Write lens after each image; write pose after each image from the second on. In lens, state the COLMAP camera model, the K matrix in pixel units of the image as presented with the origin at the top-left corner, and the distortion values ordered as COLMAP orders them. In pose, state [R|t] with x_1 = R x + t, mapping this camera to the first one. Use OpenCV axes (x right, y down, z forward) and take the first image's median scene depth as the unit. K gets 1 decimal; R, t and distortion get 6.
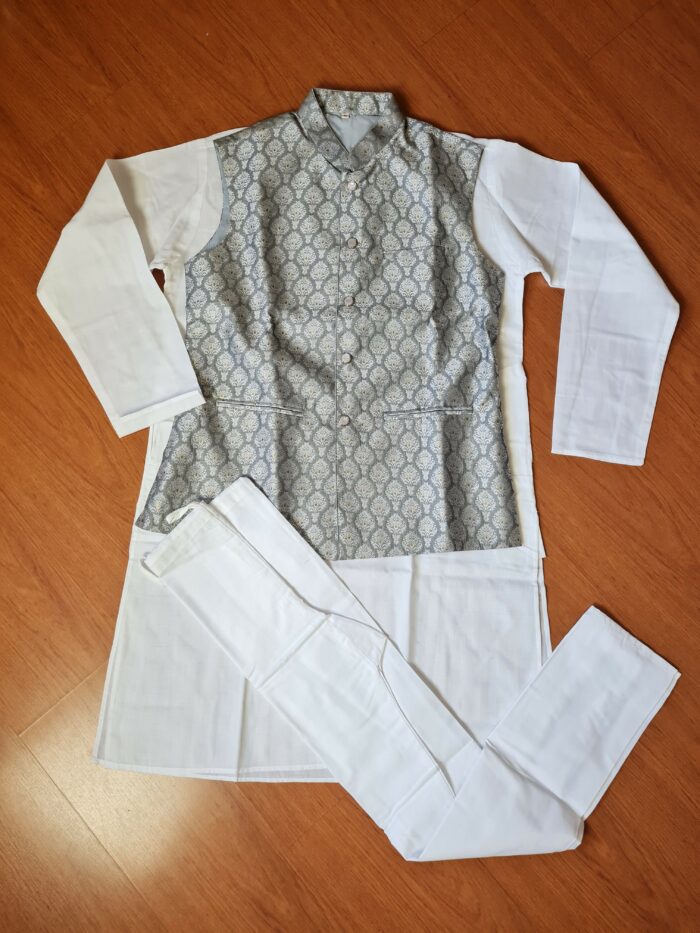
lens RADIAL K [[720.9, 0, 336.9], [0, 720.9, 462.2], [0, 0, 1]] dist [0.028571, -0.031017]
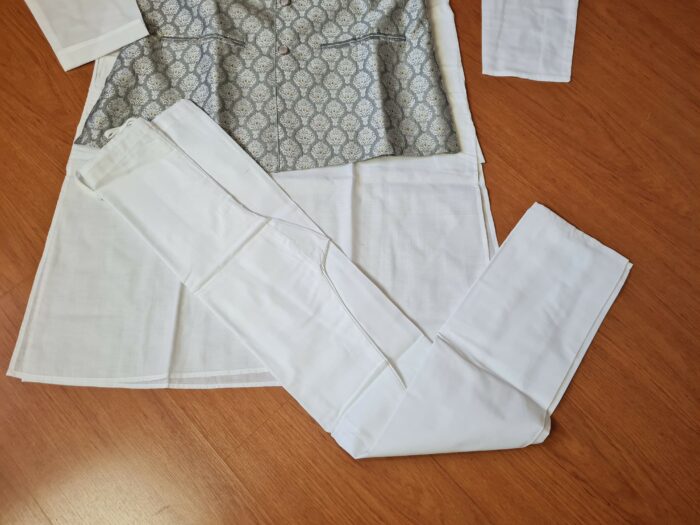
lens RADIAL K [[540.9, 0, 340.7], [0, 540.9, 258.7], [0, 0, 1]] dist [0.028571, -0.031017]
pose [[0.999044, -0.035693, 0.025254, 0.061812], [0.039548, 0.983993, -0.173761, 0.375879], [-0.018647, 0.174594, 0.984464, 0.273678]]
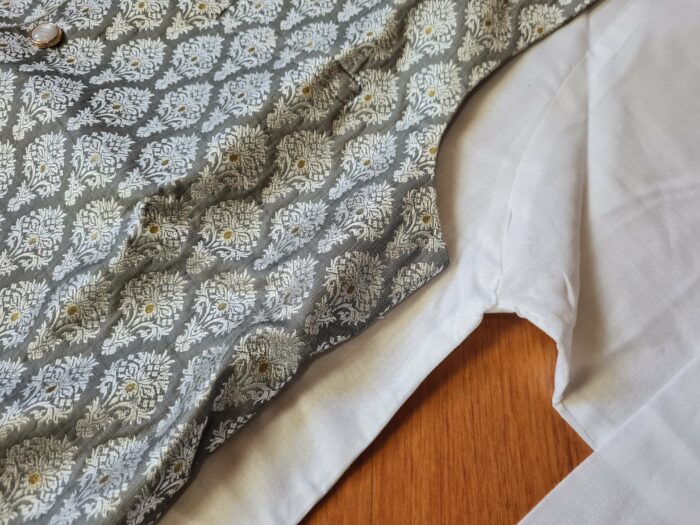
lens RADIAL K [[540.9, 0, 350.1], [0, 540.9, 250.2], [0, 0, 1]] dist [0.028571, -0.031017]
pose [[0.730399, 0.625198, -0.275037, 0.266213], [-0.668846, 0.736301, -0.102498, -0.220139], [0.138428, 0.258822, 0.955954, 0.804225]]
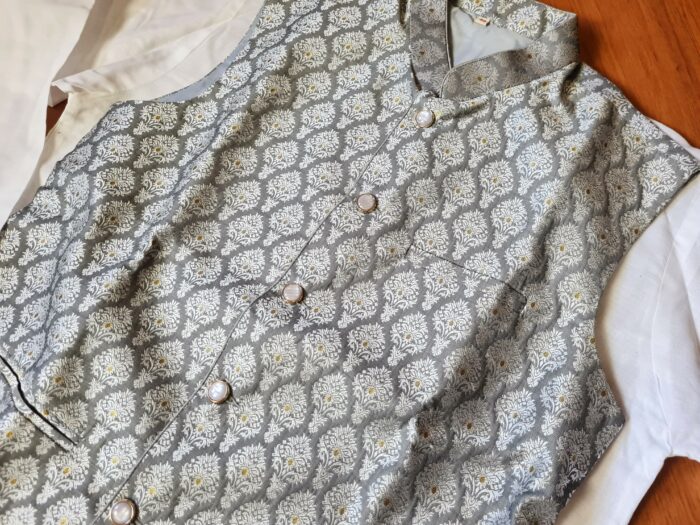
lens RADIAL K [[540.9, 0, 351.5], [0, 540.9, 261.3], [0, 0, 1]] dist [0.028571, -0.031017]
pose [[0.830187, 0.478890, -0.285402, 0.147265], [-0.530440, 0.836069, -0.140081, -0.213333], [0.171532, 0.267682, 0.948116, 0.656610]]
